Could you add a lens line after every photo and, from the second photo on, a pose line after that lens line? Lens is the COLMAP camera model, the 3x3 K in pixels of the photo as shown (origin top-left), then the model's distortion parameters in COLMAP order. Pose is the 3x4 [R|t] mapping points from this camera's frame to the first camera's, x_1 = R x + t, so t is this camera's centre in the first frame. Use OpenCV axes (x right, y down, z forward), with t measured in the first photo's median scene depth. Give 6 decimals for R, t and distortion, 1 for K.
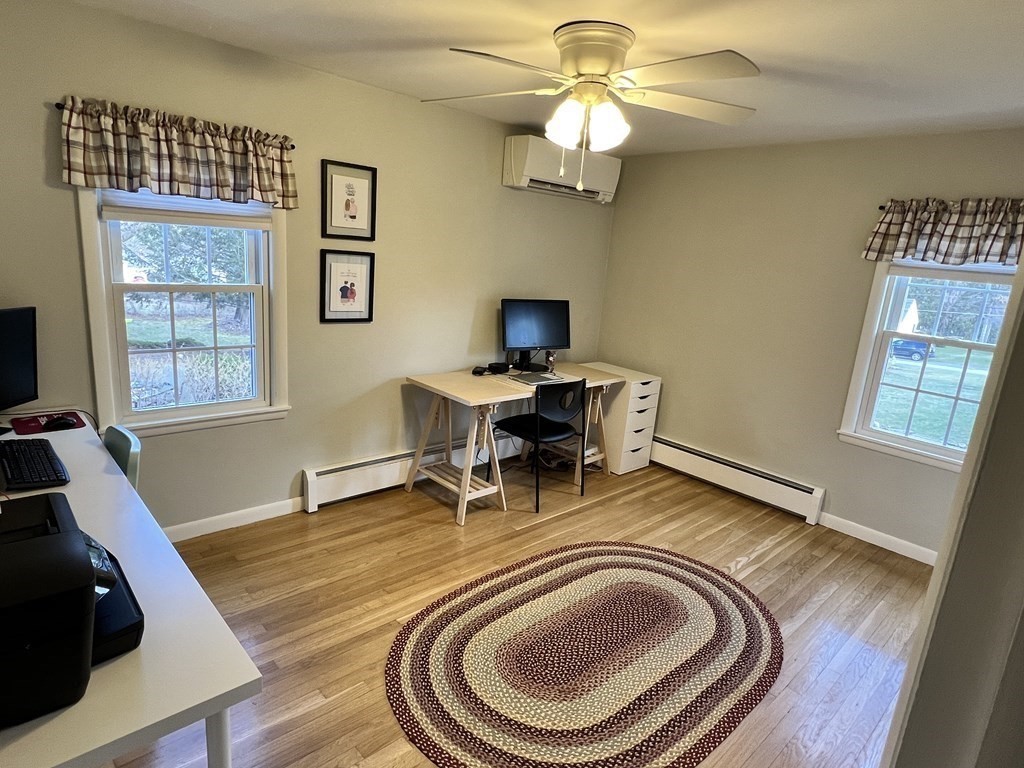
lens RADIAL K [[578.7, 0, 503.8], [0, 578.7, 384.7], [0, 0, 1]] dist [0.000249, 0.000877]
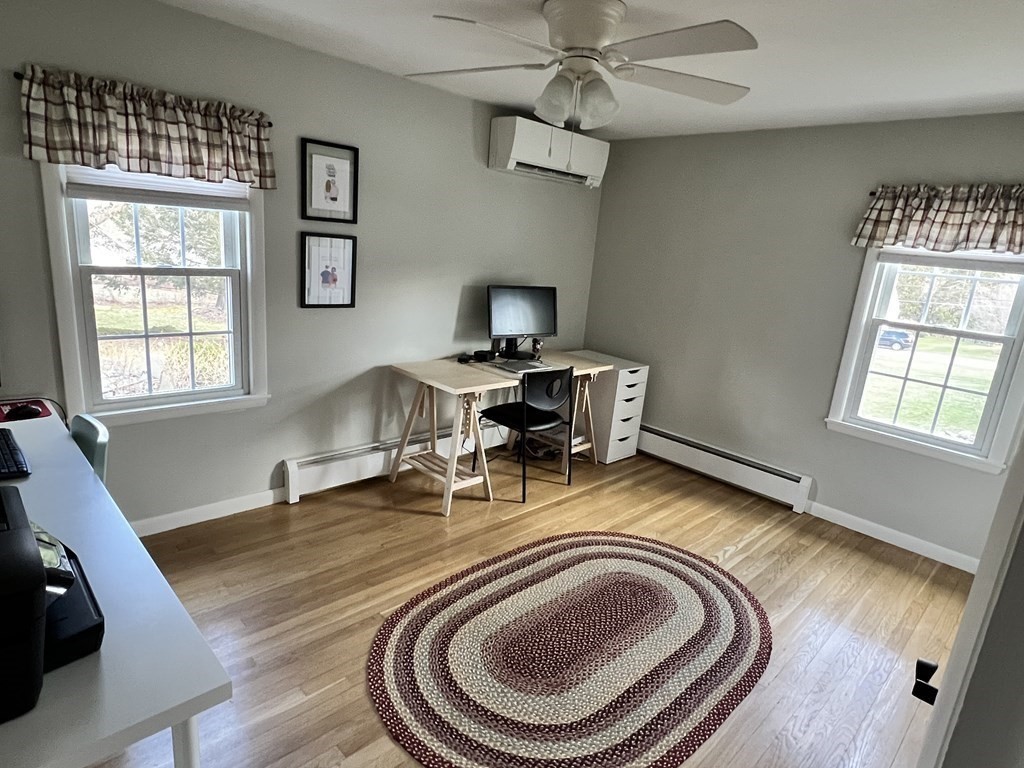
lens RADIAL K [[578.7, 0, 503.3], [0, 578.7, 385.0], [0, 0, 1]] dist [0.000249, 0.000877]
pose [[0.999731, 0.000165, 0.023188, -0.000319], [-0.000594, 0.999829, 0.018494, 0.003205], [-0.023181, -0.018503, 0.999560, 0.023499]]
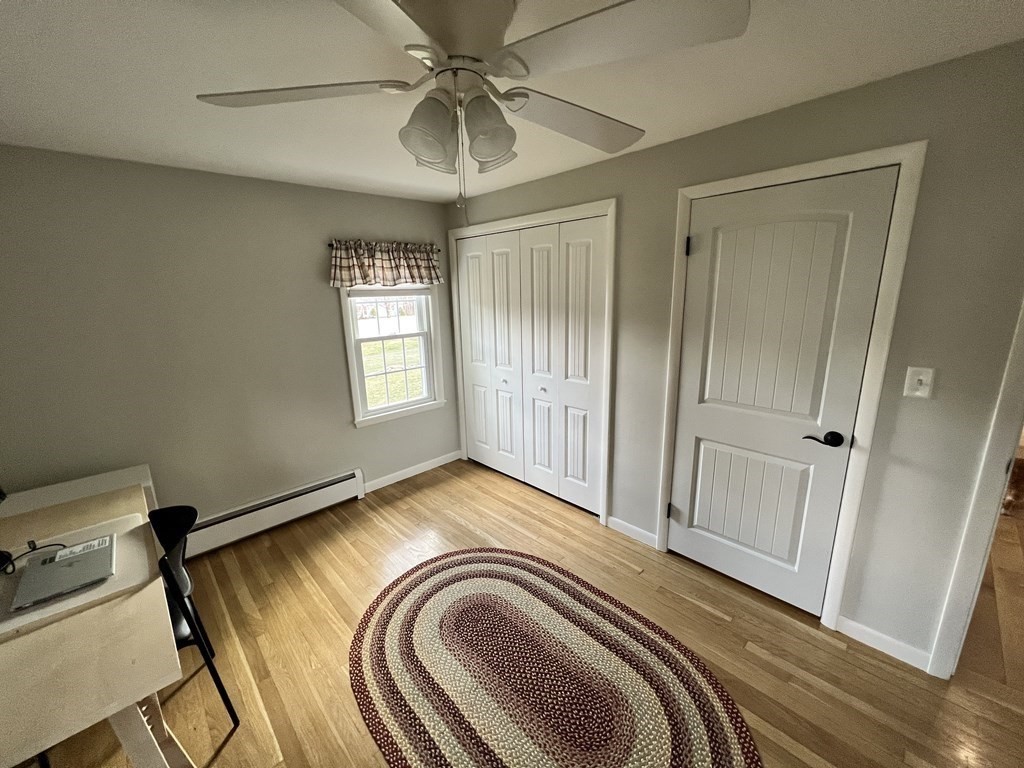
lens RADIAL K [[410.4, 0, 514.6], [0, 410.4, 382.5], [0, 0, 1]] dist [-0.001039, 0.000464]
pose [[-0.021382, -0.304190, 0.952372, -0.323628], [0.255633, 0.919260, 0.299353, -0.221899], [-0.966537, 0.249859, 0.058105, 0.717733]]
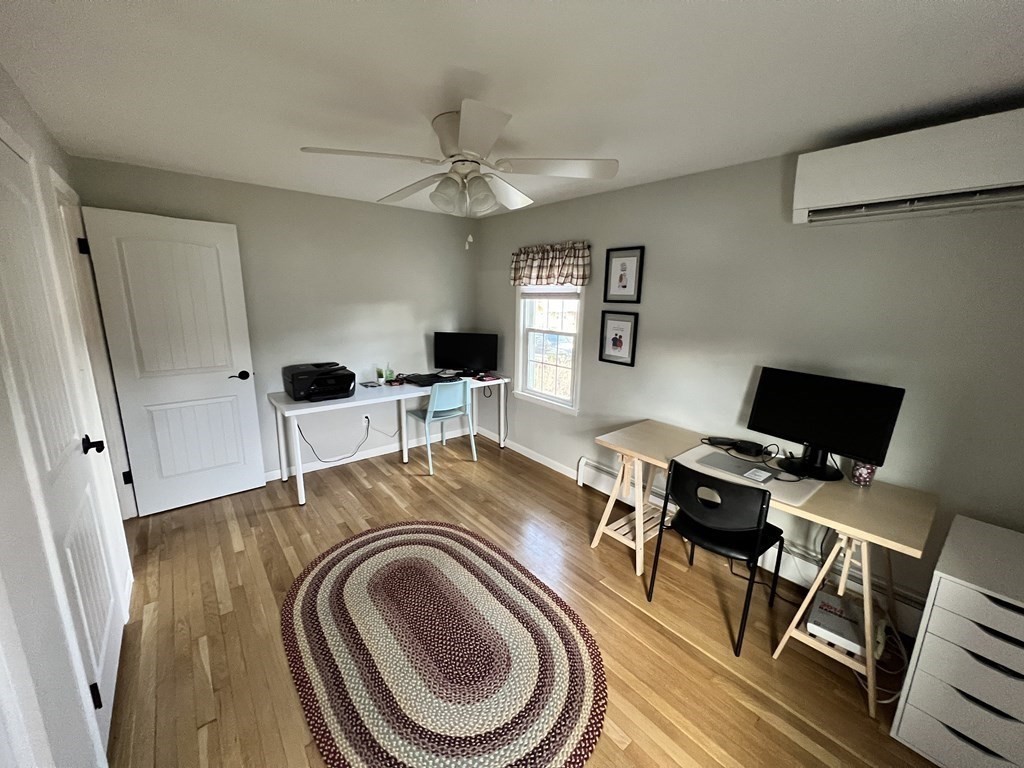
lens RADIAL K [[410.4, 0, 515.8], [0, 410.4, 384.5], [0, 0, 1]] dist [-0.001039, 0.000464]
pose [[-0.050994, 0.137198, -0.989230, 0.778763], [-0.251992, 0.956702, 0.145677, -0.159711], [0.966385, 0.256707, -0.014214, 0.894738]]
